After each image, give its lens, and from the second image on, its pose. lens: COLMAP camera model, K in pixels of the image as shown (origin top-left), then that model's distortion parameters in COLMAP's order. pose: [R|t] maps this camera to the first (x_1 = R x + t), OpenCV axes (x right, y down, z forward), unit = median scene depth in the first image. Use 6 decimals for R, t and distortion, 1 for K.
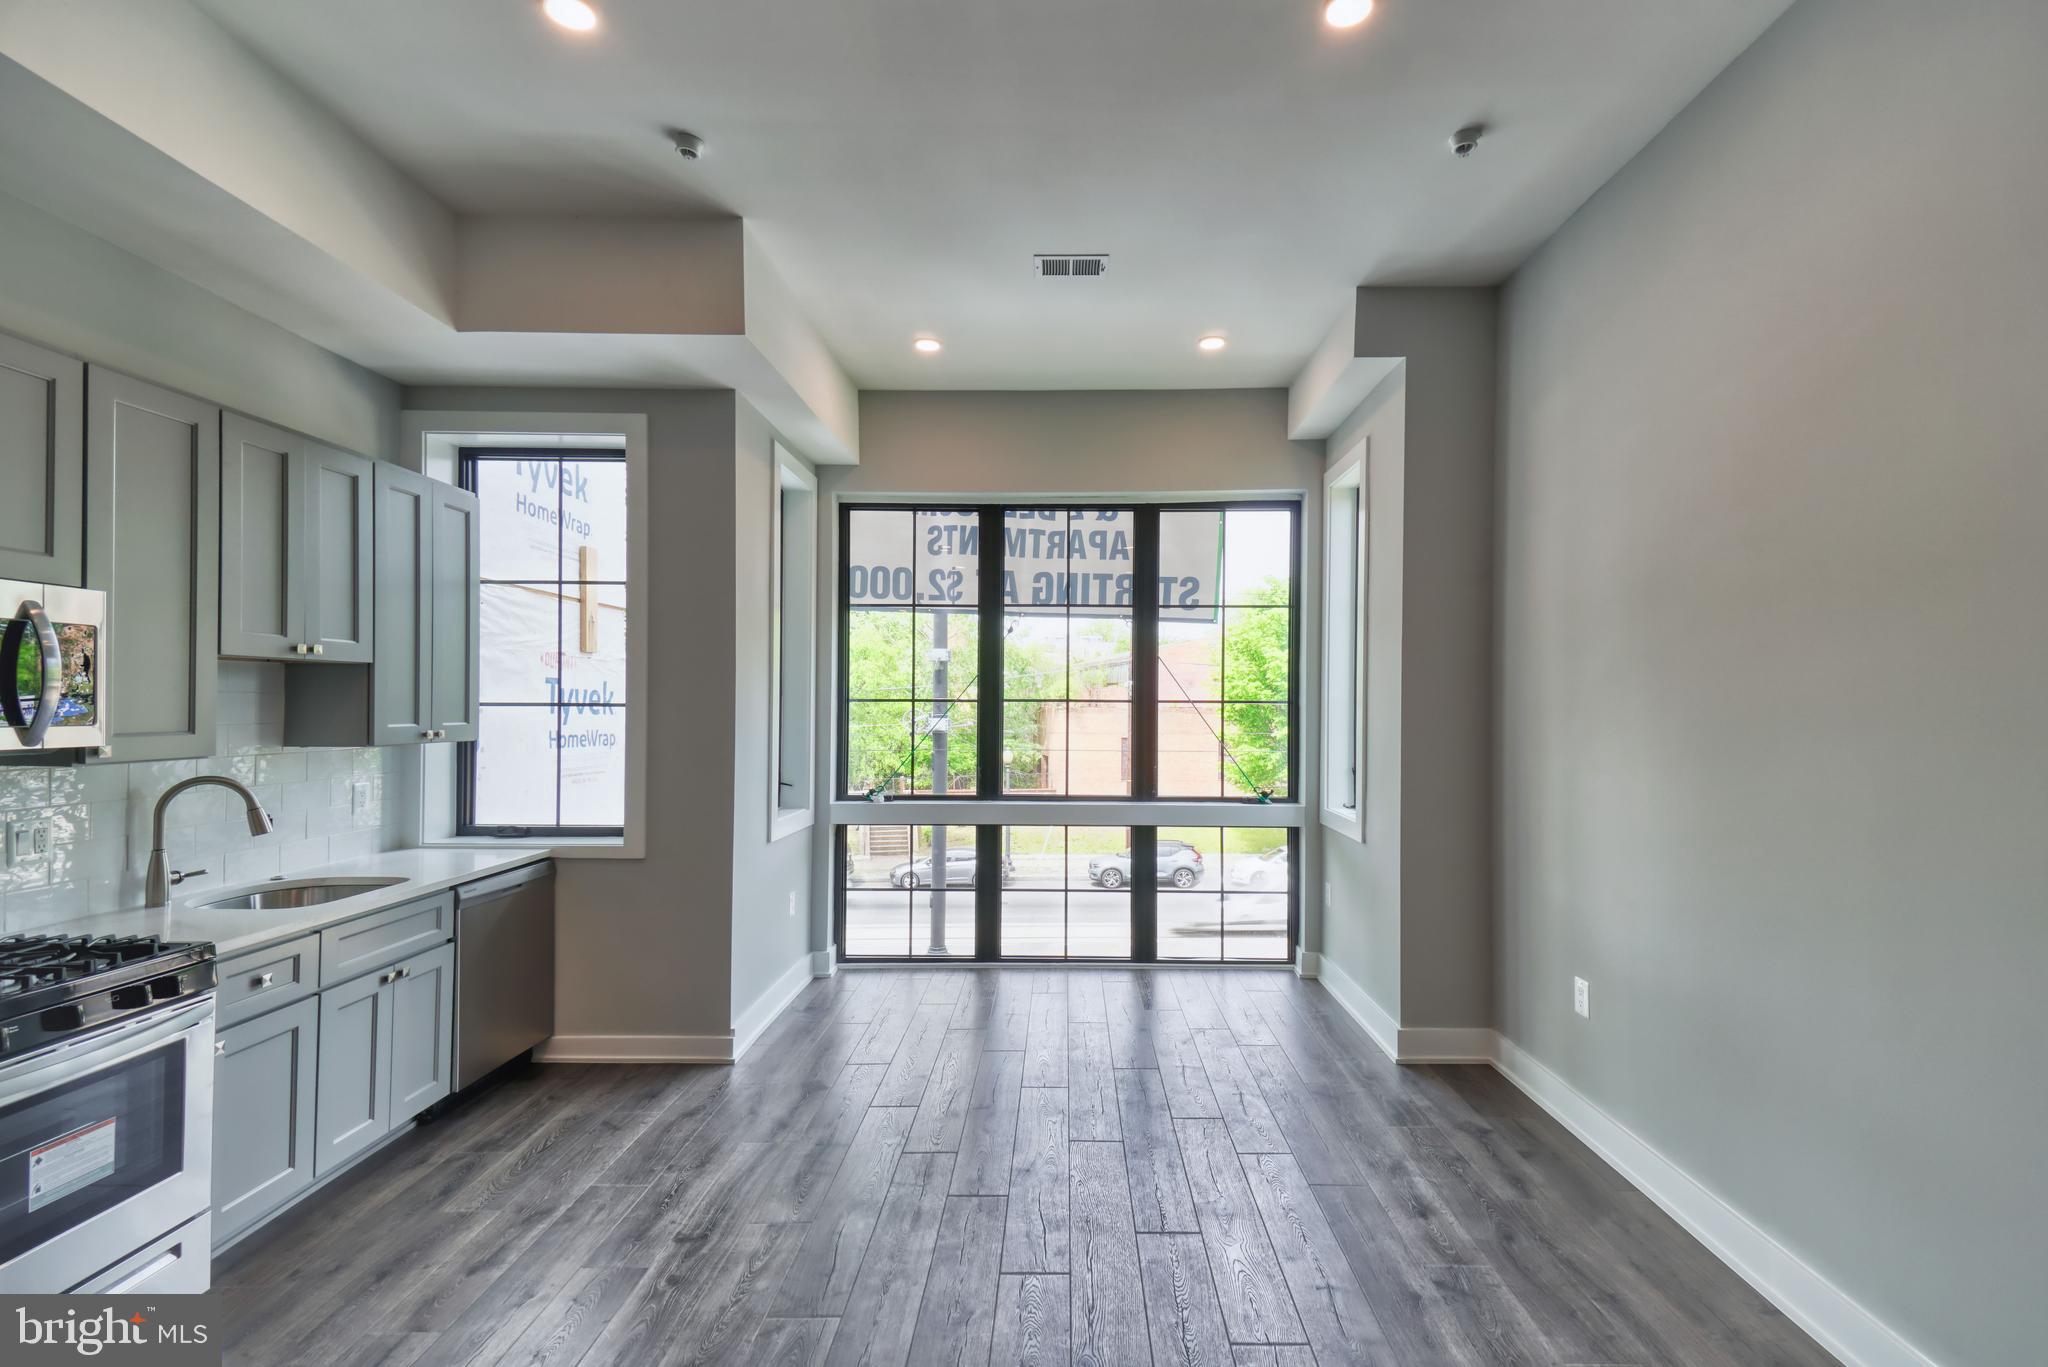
lens RADIAL K [[912.1, 0, 1056.9], [0, 912.1, 701.7], [0, 0, 1]] dist [0.070312, -0.029446]
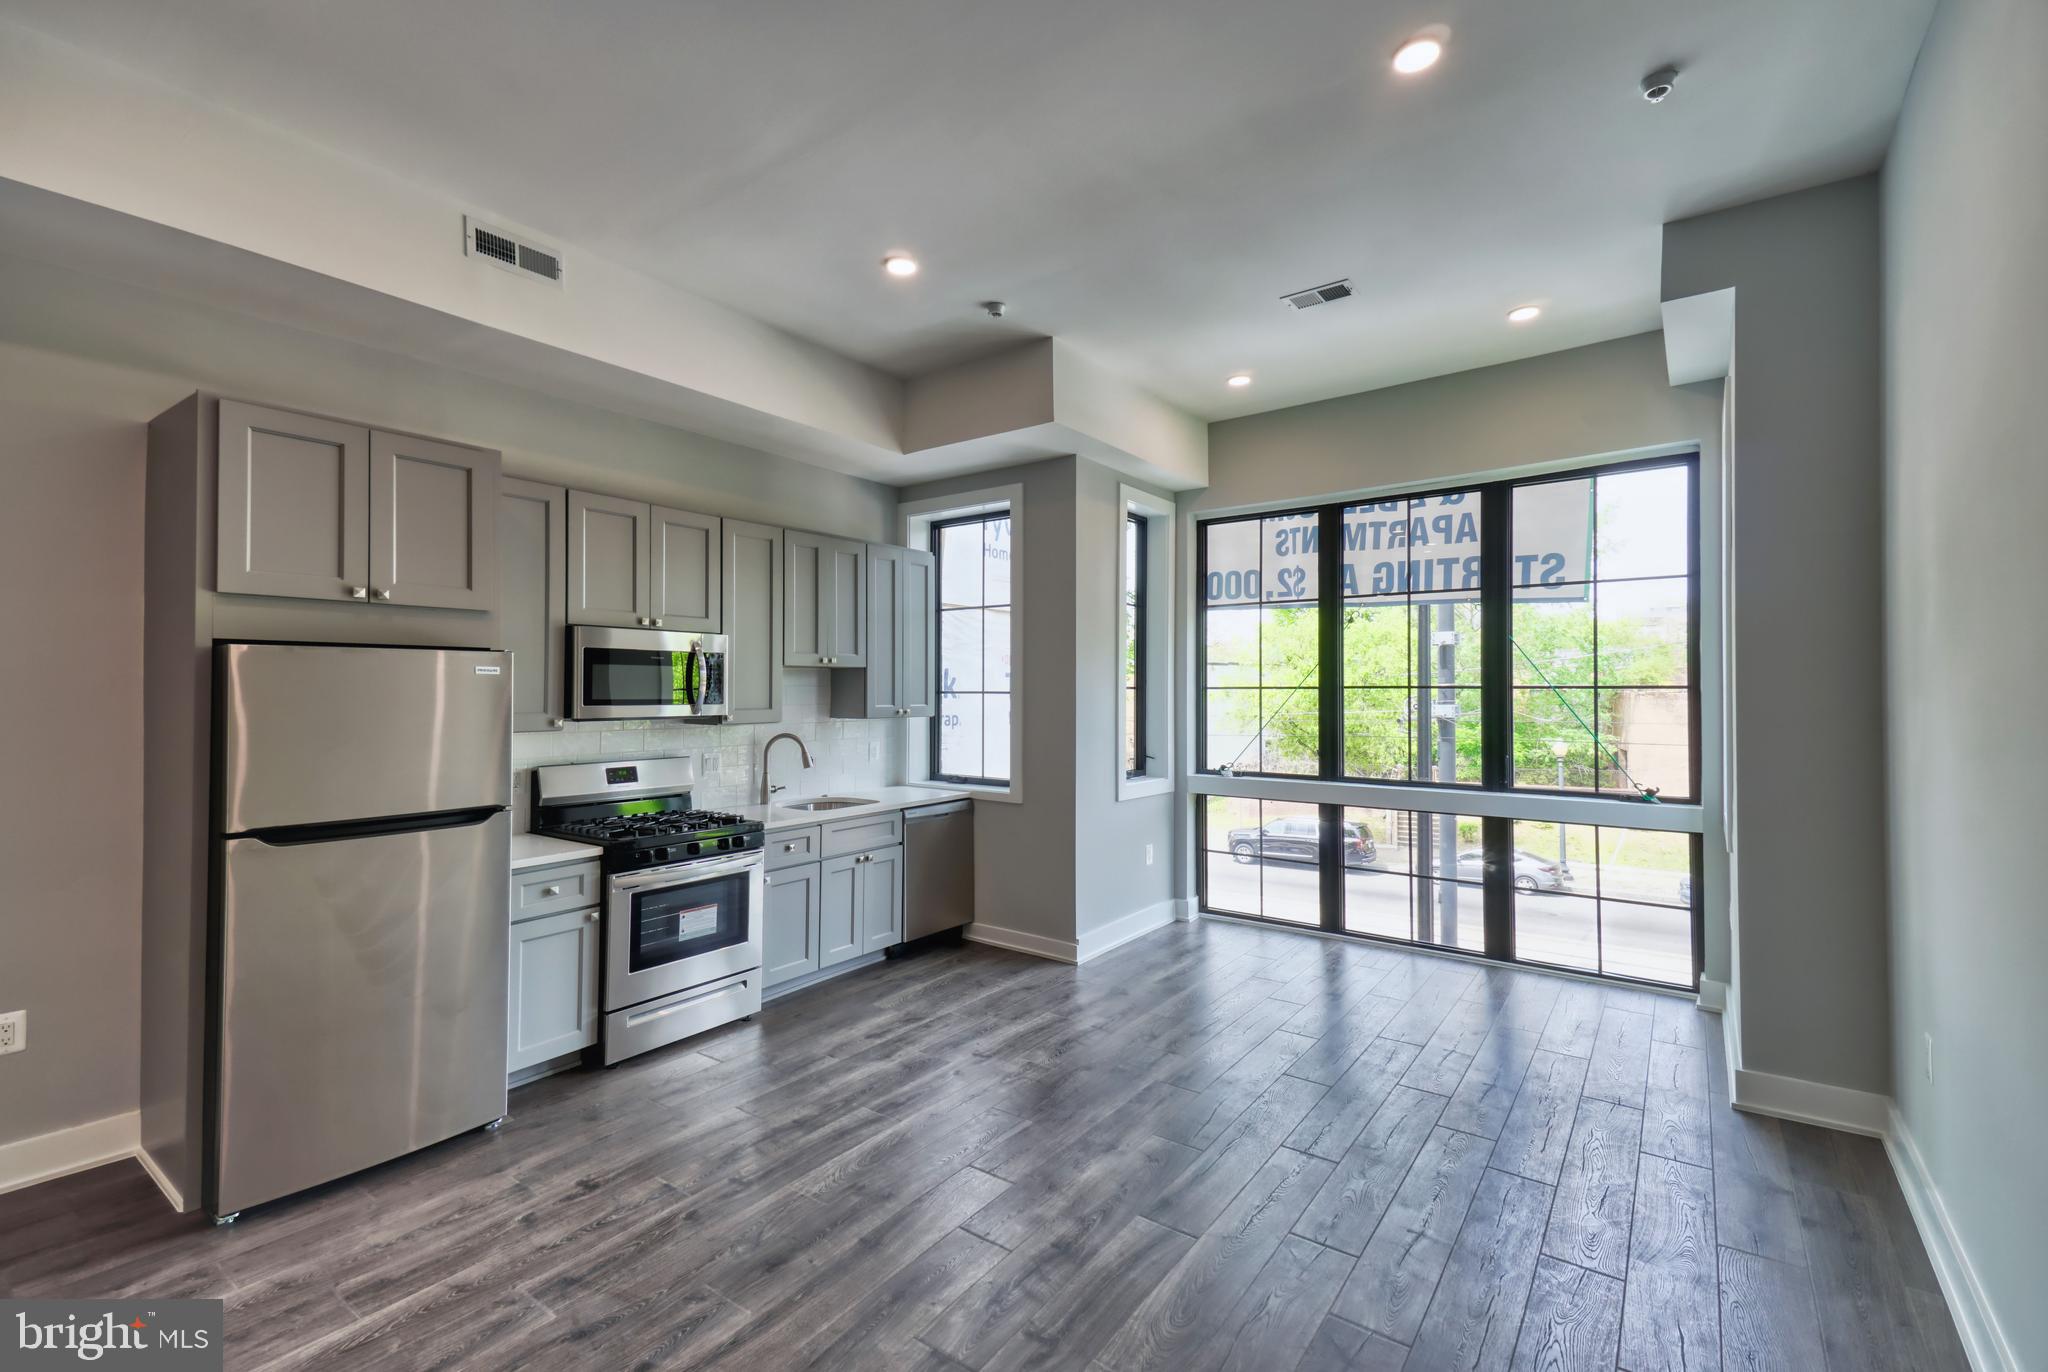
lens RADIAL K [[878.2, 0, 1022.1], [0, 878.2, 677.5], [0, 0, 1]] dist [0.055537, -0.021545]
pose [[0.812603, -0.013325, -0.582665, 0.318658], [0.005924, 0.999876, -0.014605, 0.000156], [0.582787, 0.008416, 0.812581, -0.066222]]
